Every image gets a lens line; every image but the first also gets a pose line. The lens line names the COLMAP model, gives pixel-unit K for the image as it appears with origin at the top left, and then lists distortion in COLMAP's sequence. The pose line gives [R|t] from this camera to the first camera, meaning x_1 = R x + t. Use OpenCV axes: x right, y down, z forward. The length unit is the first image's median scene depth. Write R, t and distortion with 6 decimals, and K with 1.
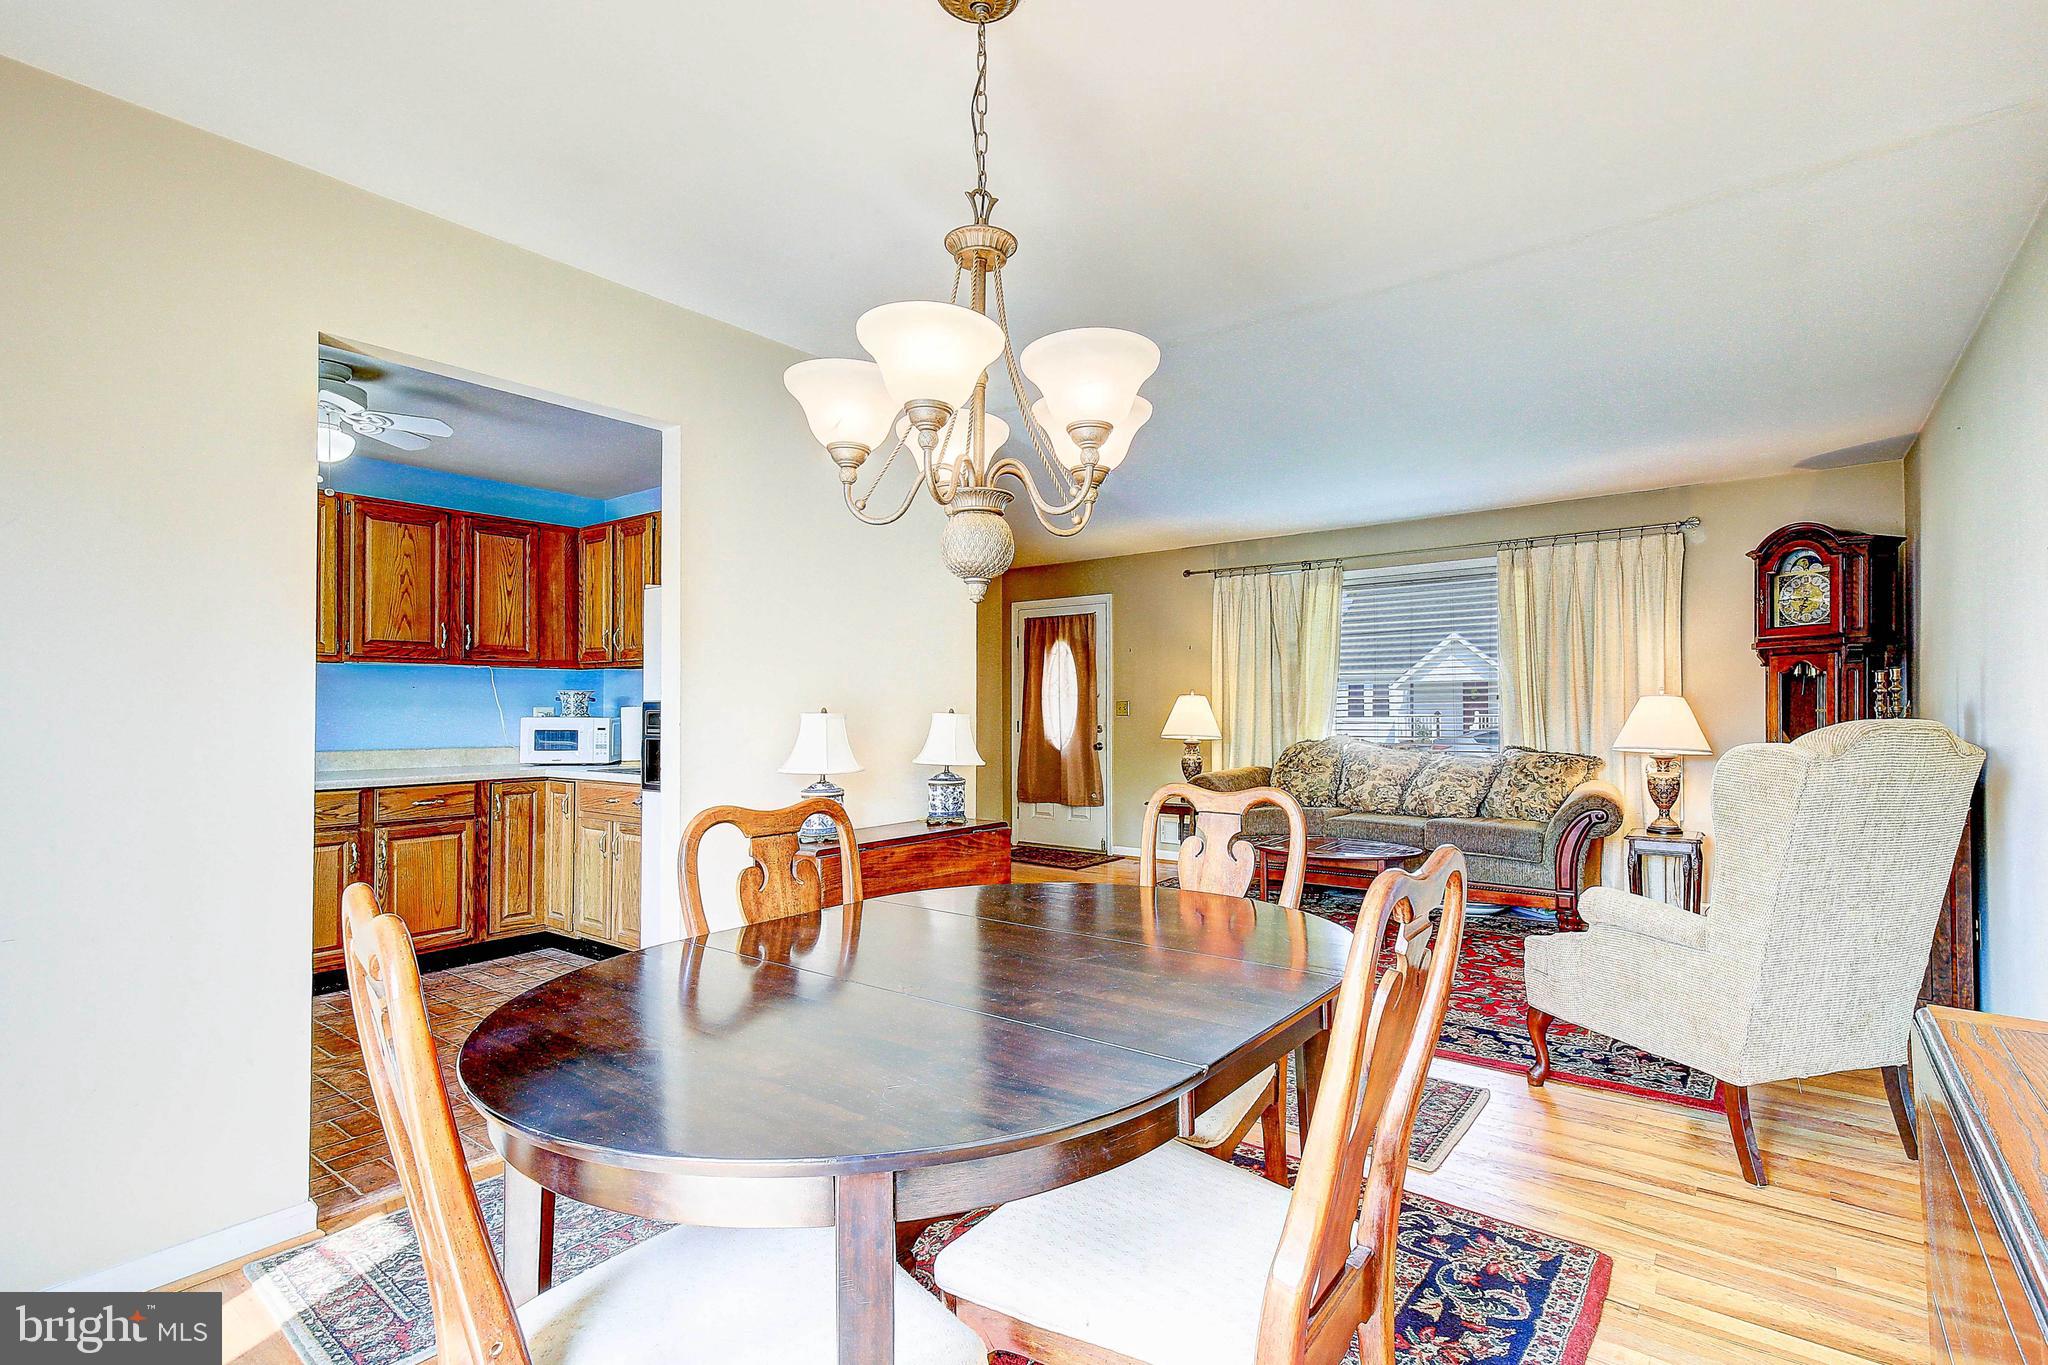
lens RADIAL K [[948.8, 0, 1055.8], [0, 948.8, 706.4], [0, 0, 1]] dist [0.001110, 0.000049]
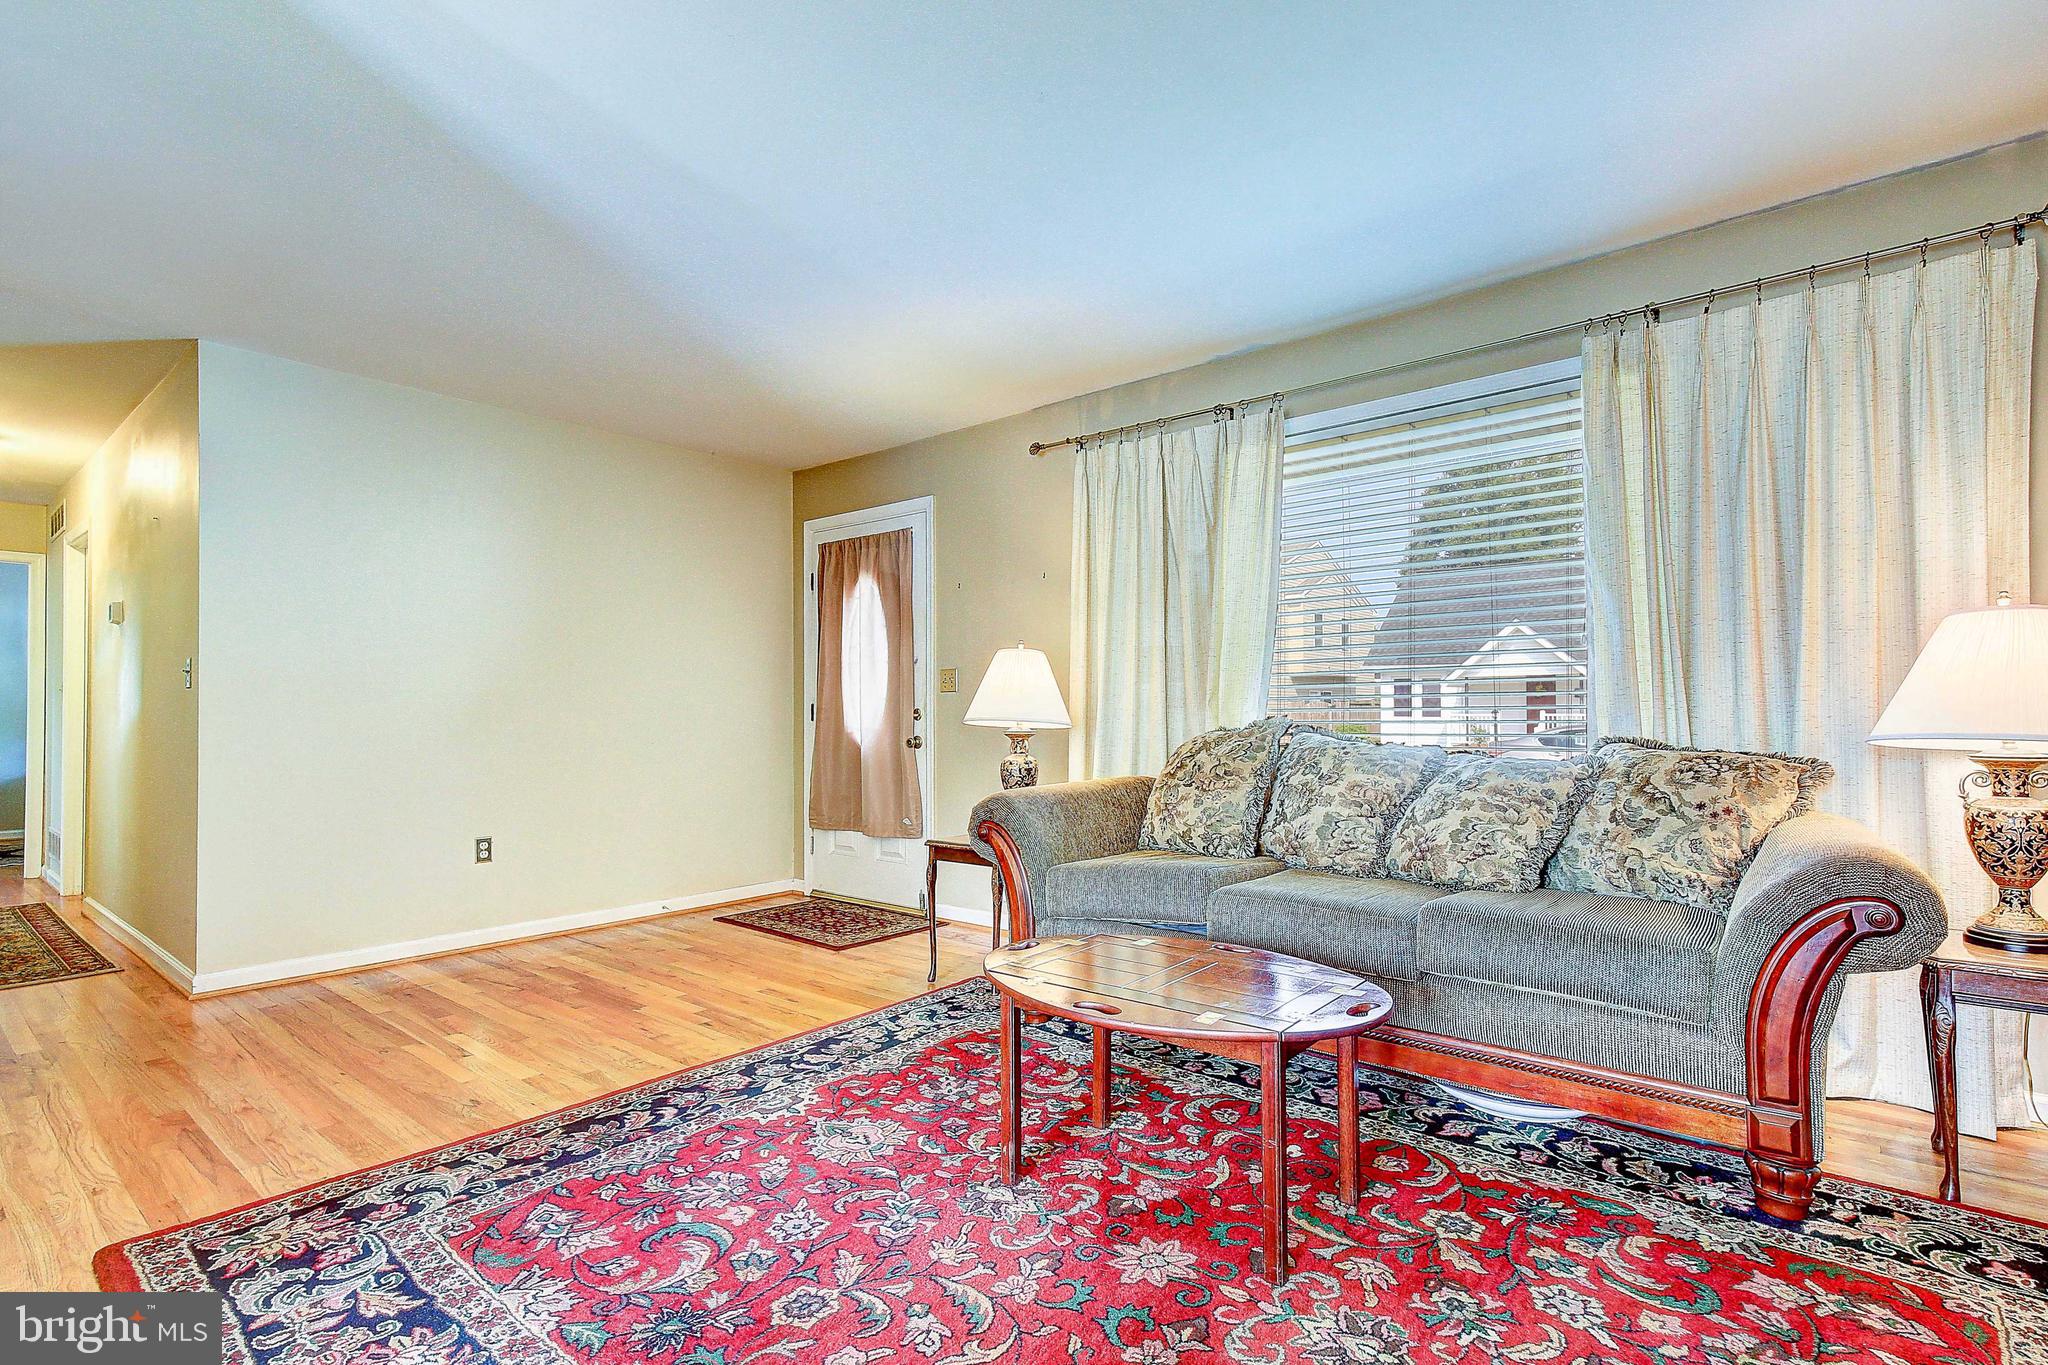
lens RADIAL K [[1063.7, 0, 991.2], [0, 1063.7, 700.1], [0, 0, 1]] dist [0.001652, 0.000907]
pose [[0.998040, -0.000588, -0.062580, 0.200906], [0.000330, 0.999991, -0.004136, 0.025539], [0.062582, 0.004107, 0.998031, 0.447098]]
